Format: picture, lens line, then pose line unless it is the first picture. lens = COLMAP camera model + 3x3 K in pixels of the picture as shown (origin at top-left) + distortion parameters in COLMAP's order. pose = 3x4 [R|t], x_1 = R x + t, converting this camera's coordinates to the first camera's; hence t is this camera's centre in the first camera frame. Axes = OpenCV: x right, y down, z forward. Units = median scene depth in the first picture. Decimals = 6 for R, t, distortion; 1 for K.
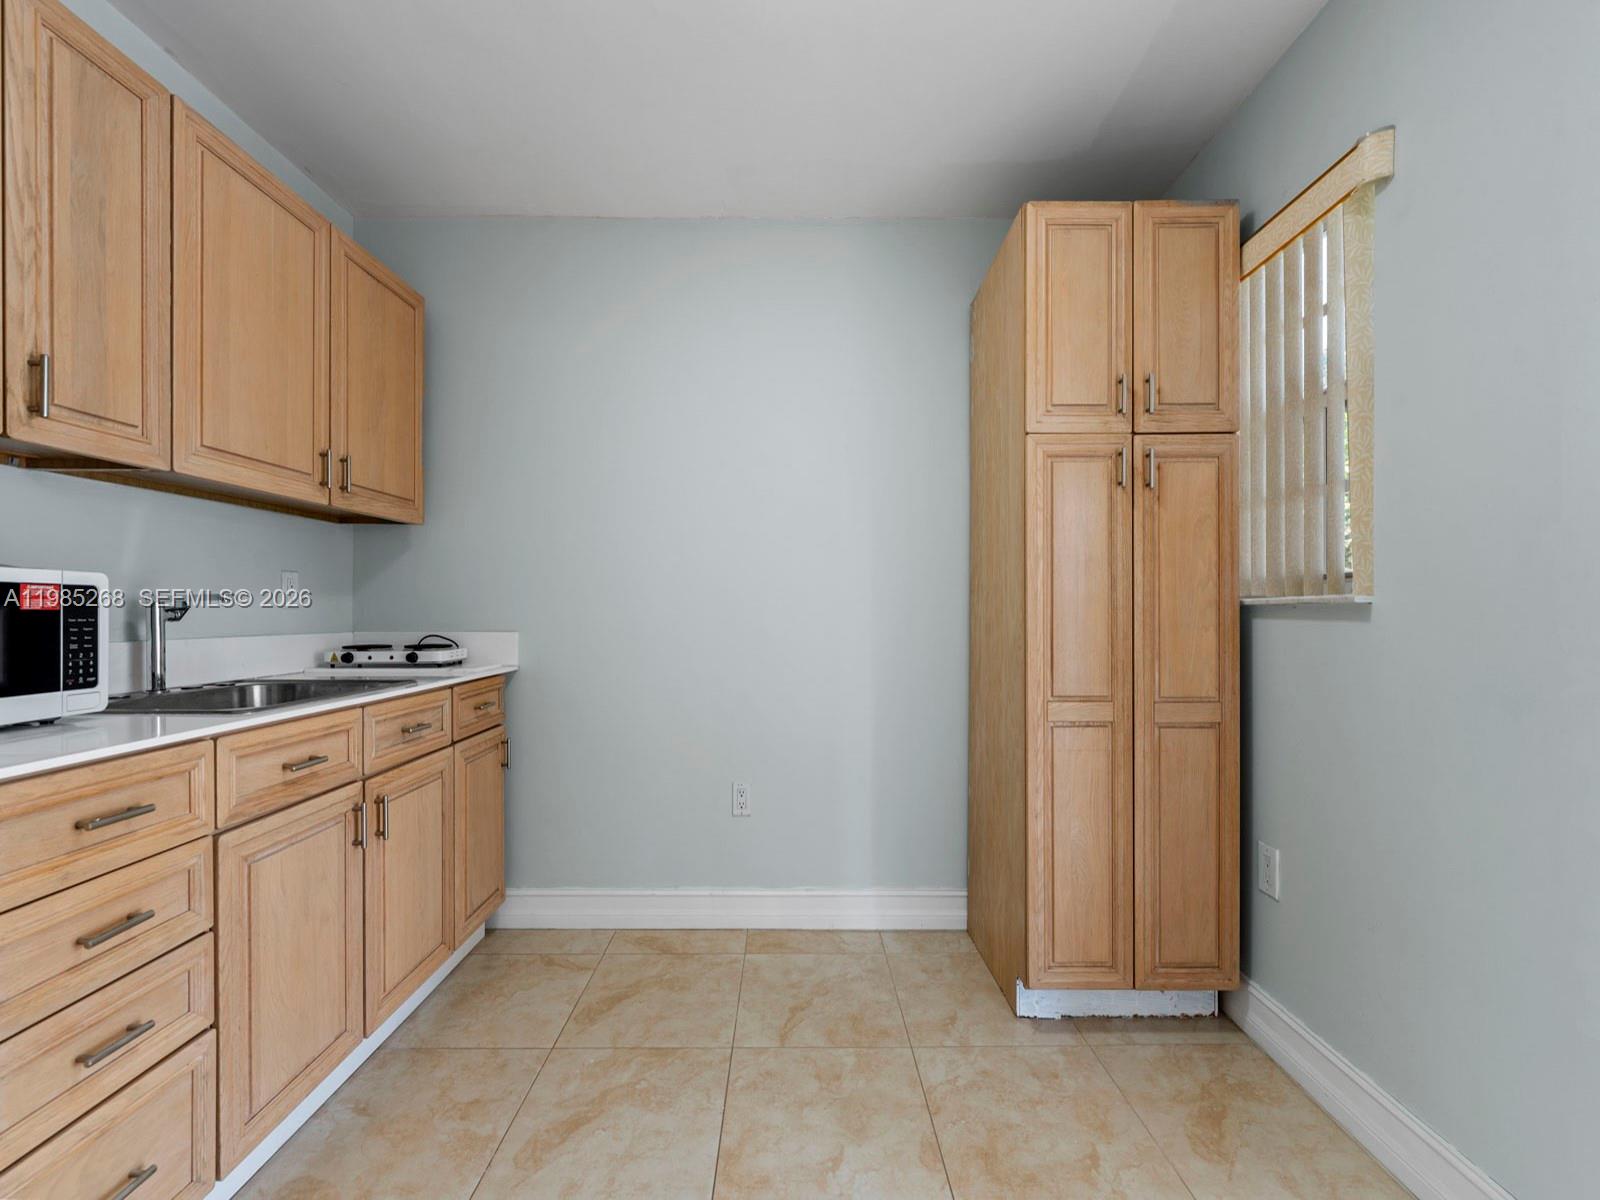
lens RADIAL K [[651.3, 0, 796.5], [0, 651.3, 614.7], [0, 0, 1]] dist [0.002246, -0.001221]
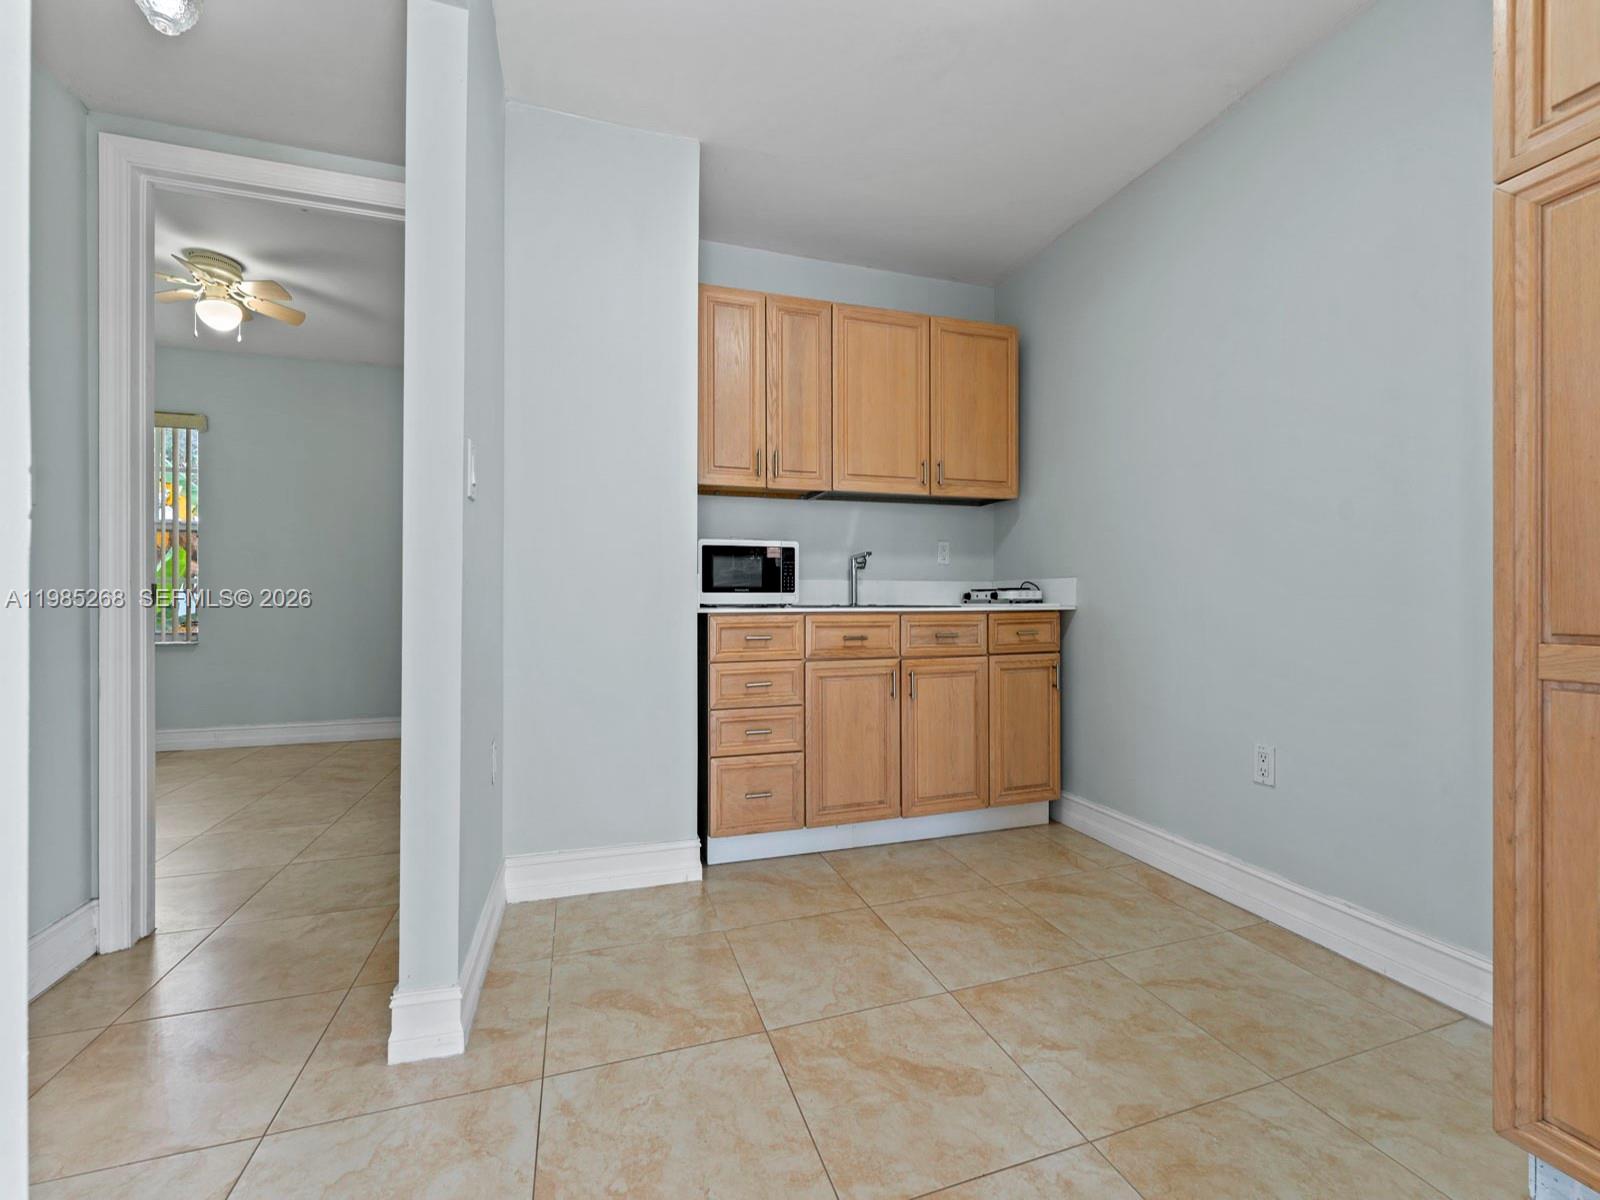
lens RADIAL K [[651.3, 0, 798.8], [0, 651.3, 604.5], [0, 0, 1]] dist [0.002246, -0.001221]
pose [[0.304246, 0.000824, -0.952593, 0.728761], [-0.001638, 0.999999, 0.000342, 0.102990], [0.952592, 0.001456, 0.304247, 0.227755]]
